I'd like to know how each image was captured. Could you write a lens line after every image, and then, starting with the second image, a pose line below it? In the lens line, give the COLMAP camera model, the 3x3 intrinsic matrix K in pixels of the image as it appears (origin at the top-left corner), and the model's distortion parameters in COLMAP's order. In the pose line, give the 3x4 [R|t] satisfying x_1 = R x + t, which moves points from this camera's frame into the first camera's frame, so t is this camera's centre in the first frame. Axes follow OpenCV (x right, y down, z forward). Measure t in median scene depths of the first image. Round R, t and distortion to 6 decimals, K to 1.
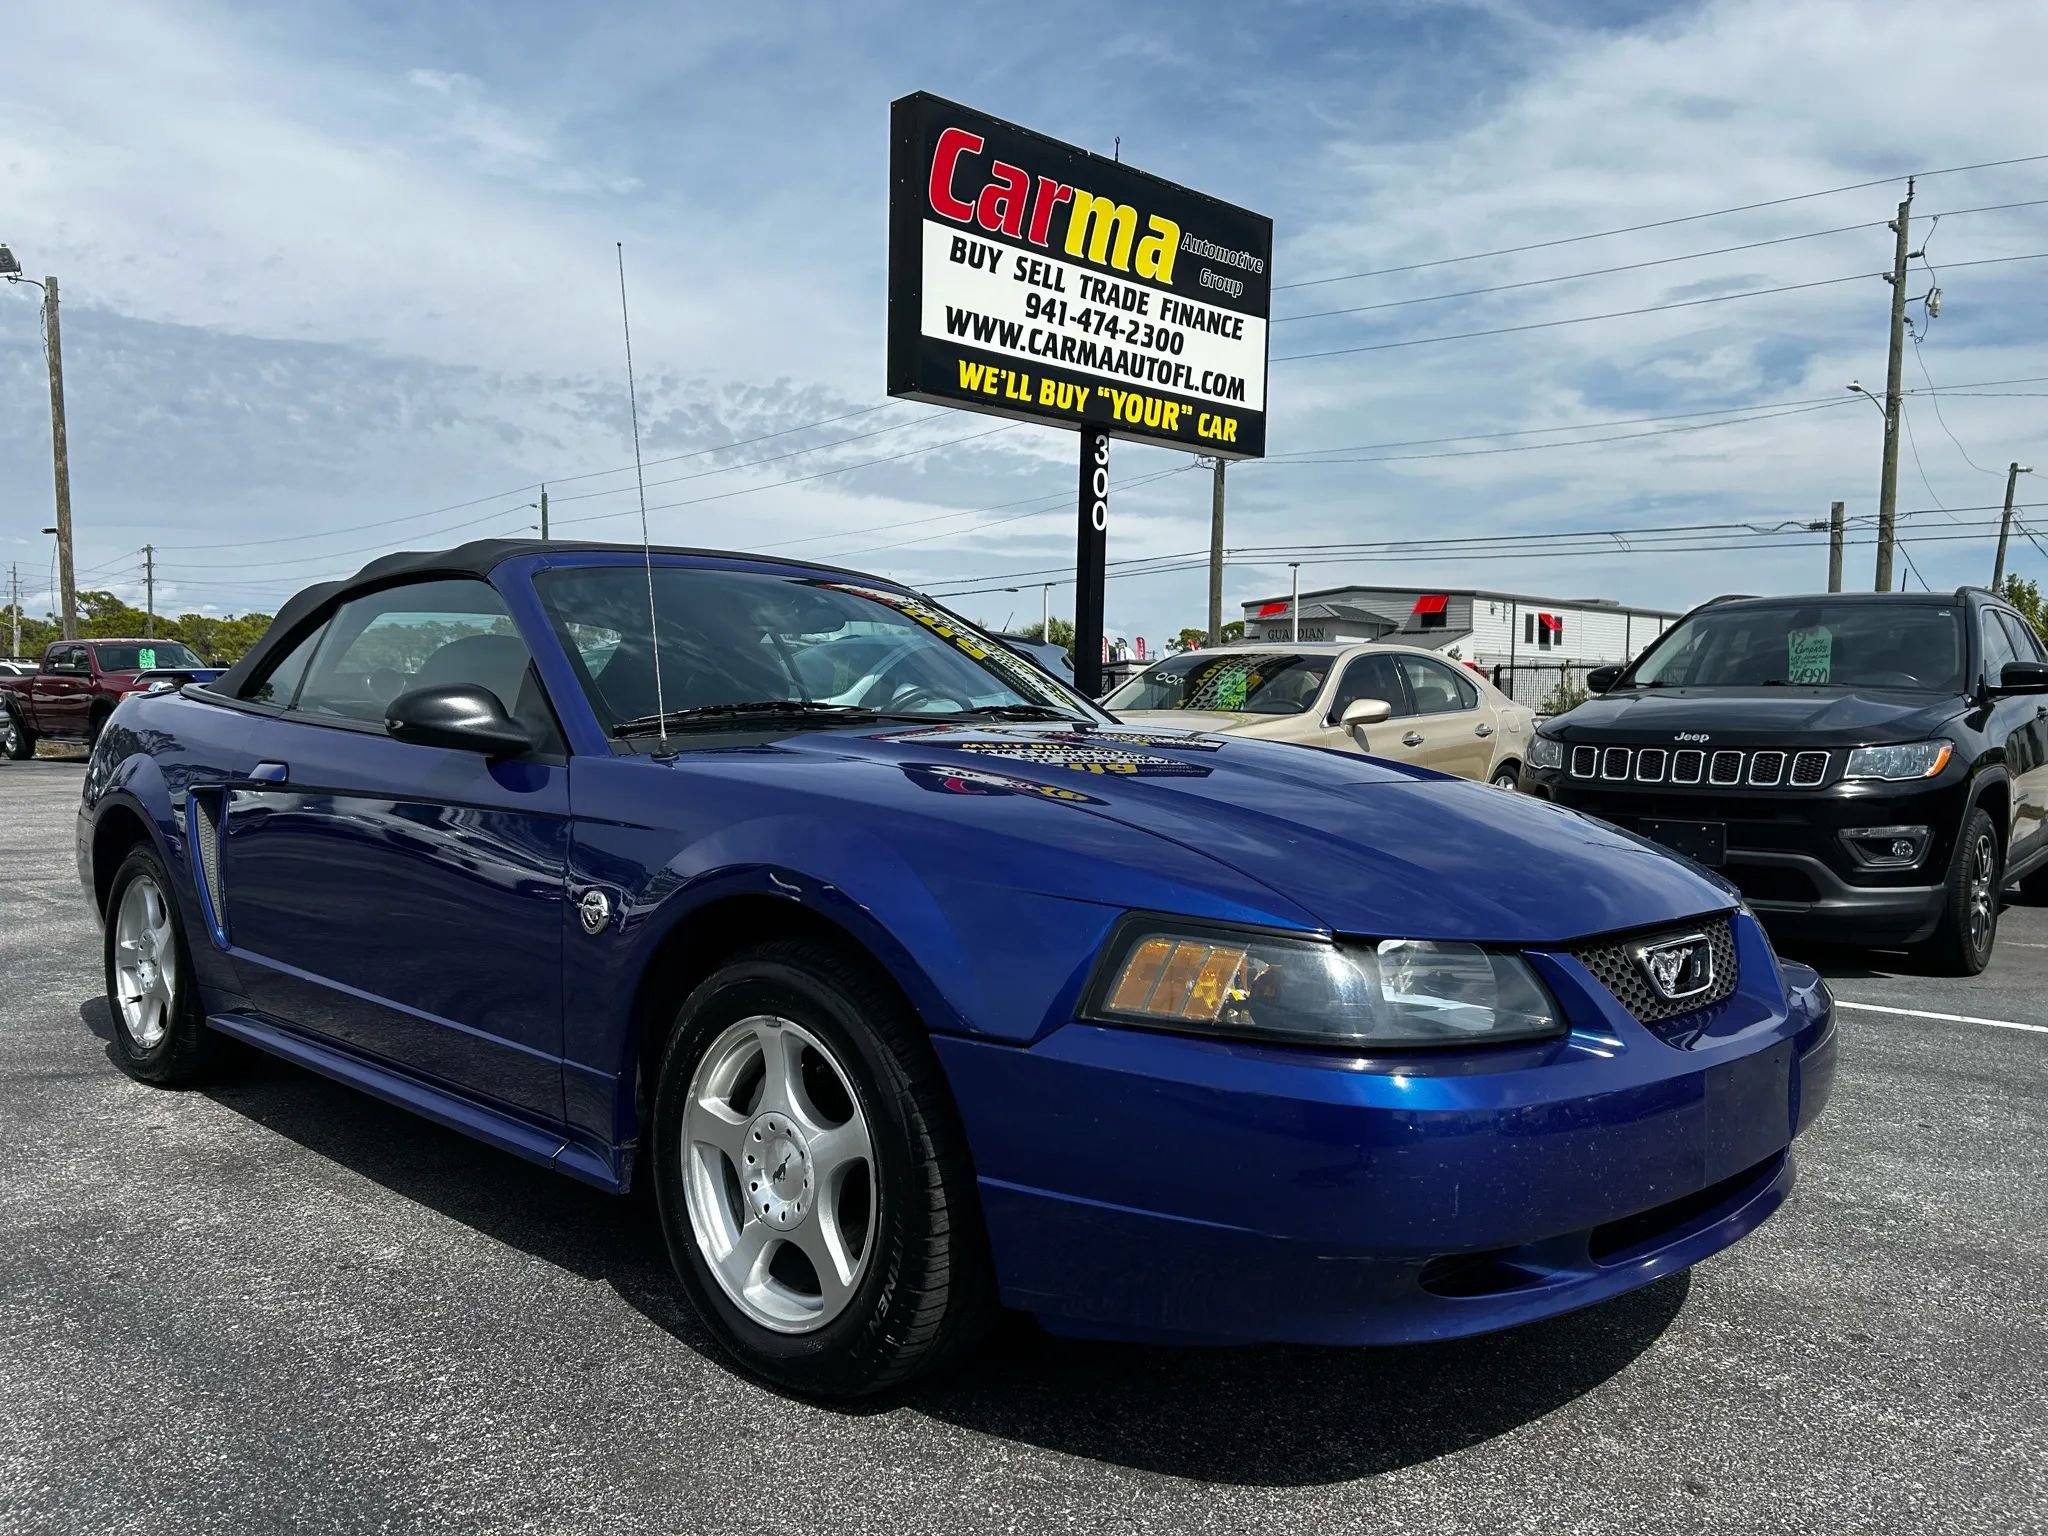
lens RADIAL K [[1543.0, 0, 1022.1], [0, 1543.0, 781.4], [0, 0, 1]] dist [0.038062, -0.034450]
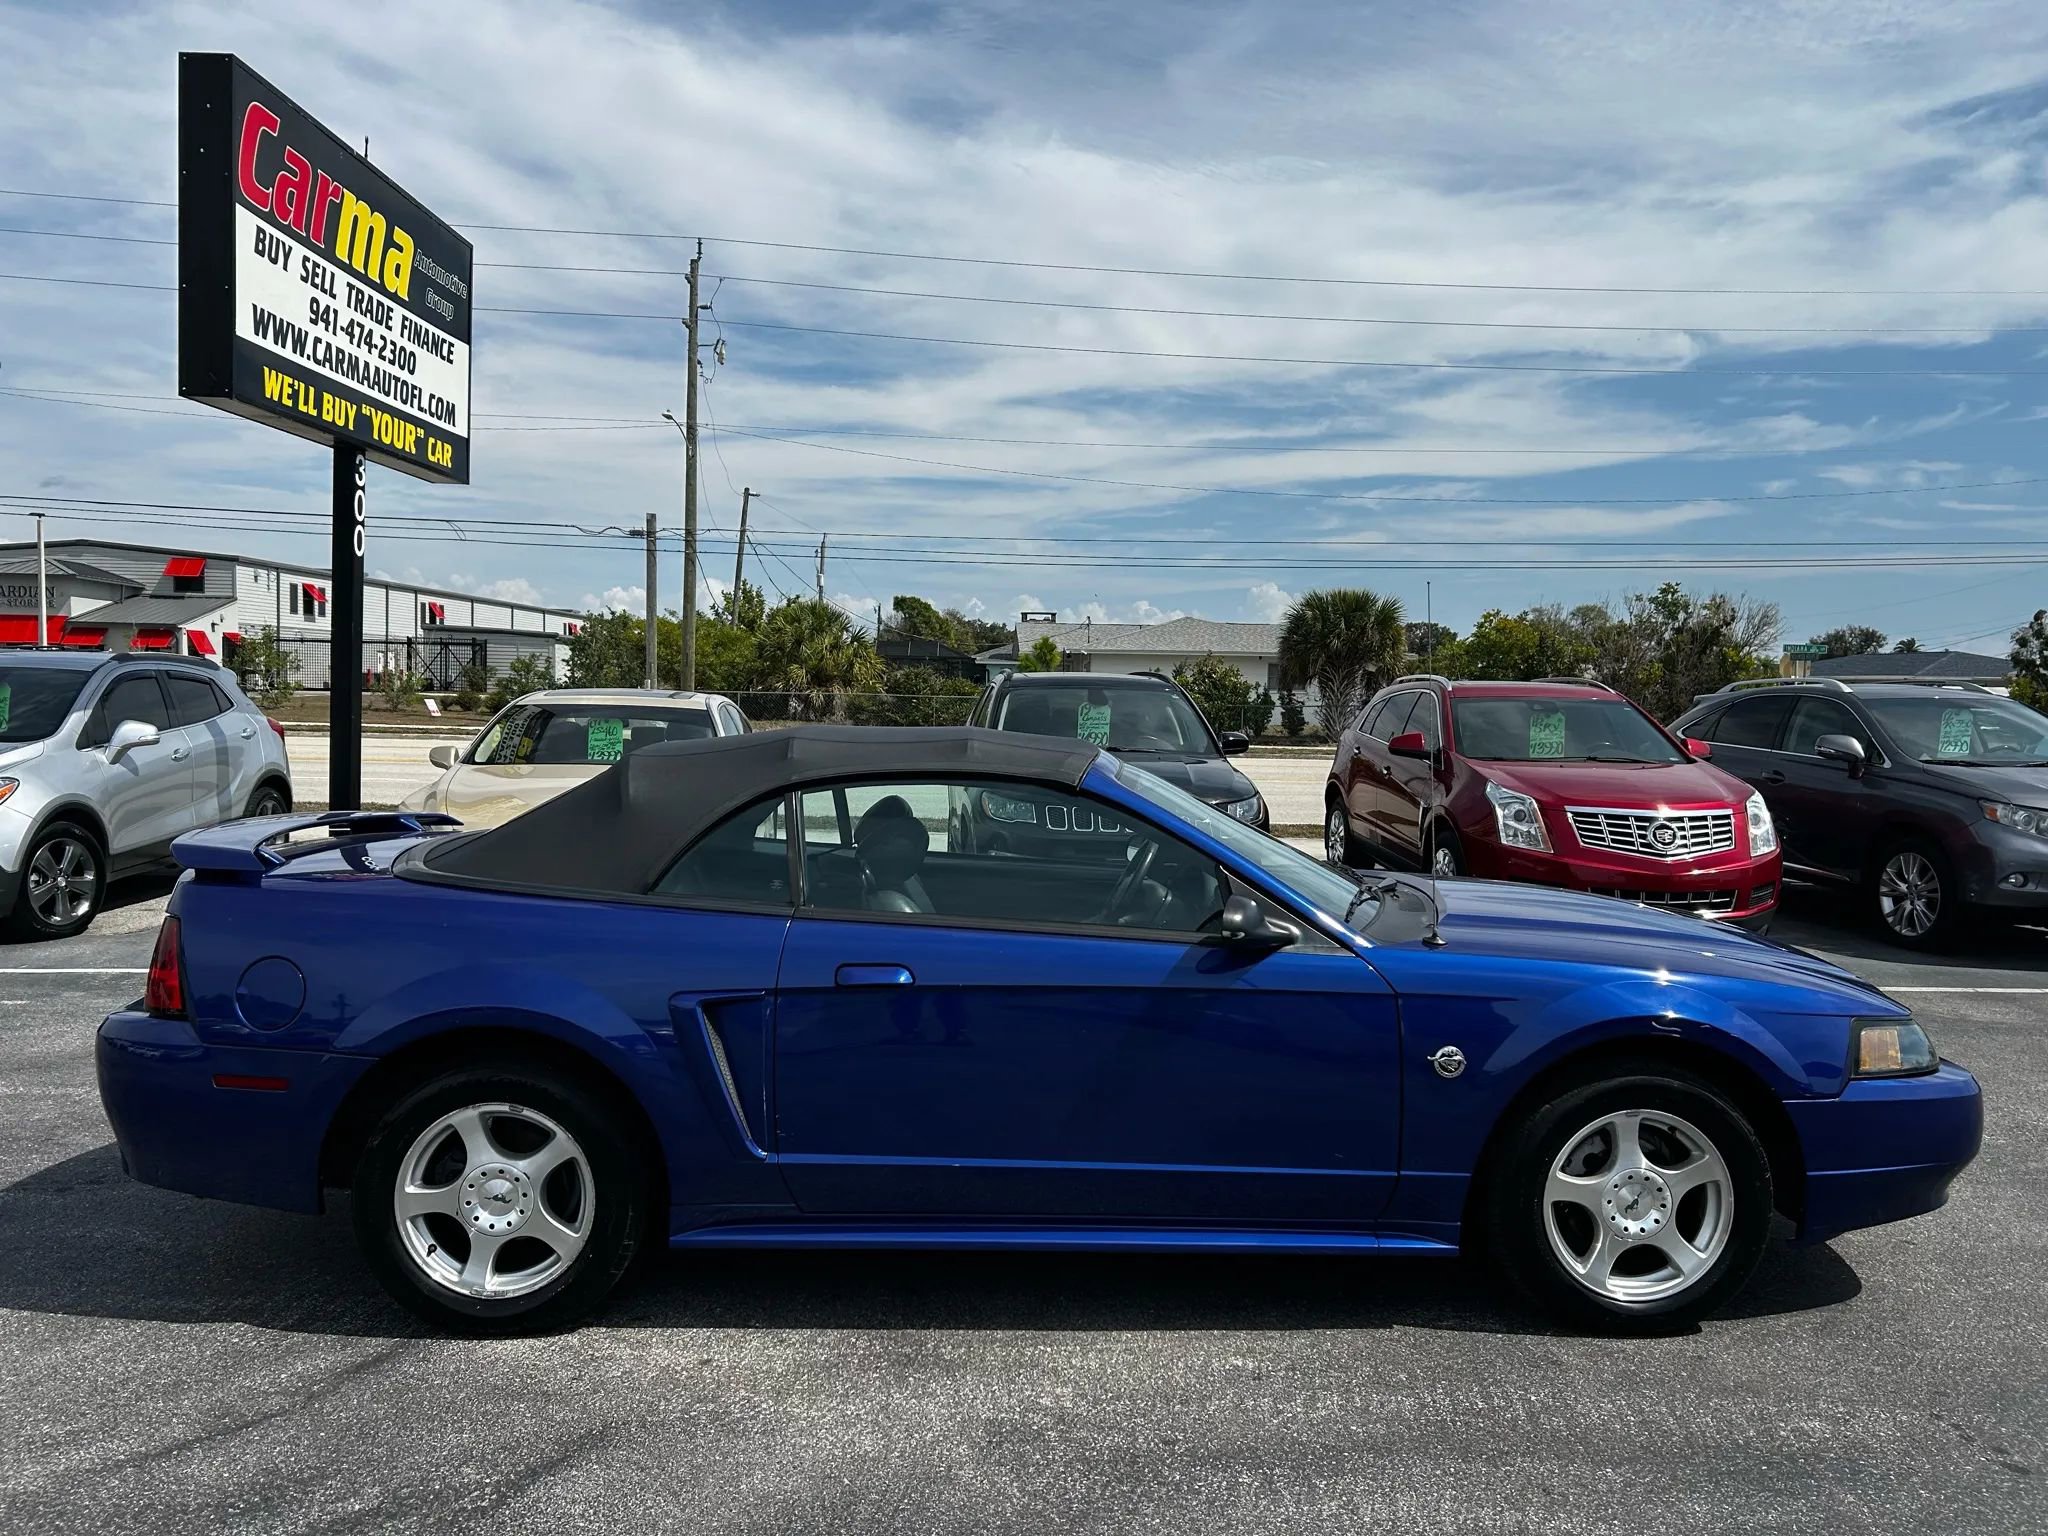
lens RADIAL K [[1543.0, 0, 1027.3], [0, 1543.0, 757.0], [0, 0, 1]] dist [0.038062, -0.034450]
pose [[0.698241, -0.024899, 0.715430, -0.340413], [0.020232, 0.999682, 0.015046, -0.048743], [-0.715577, 0.003970, 0.698523, 0.062623]]
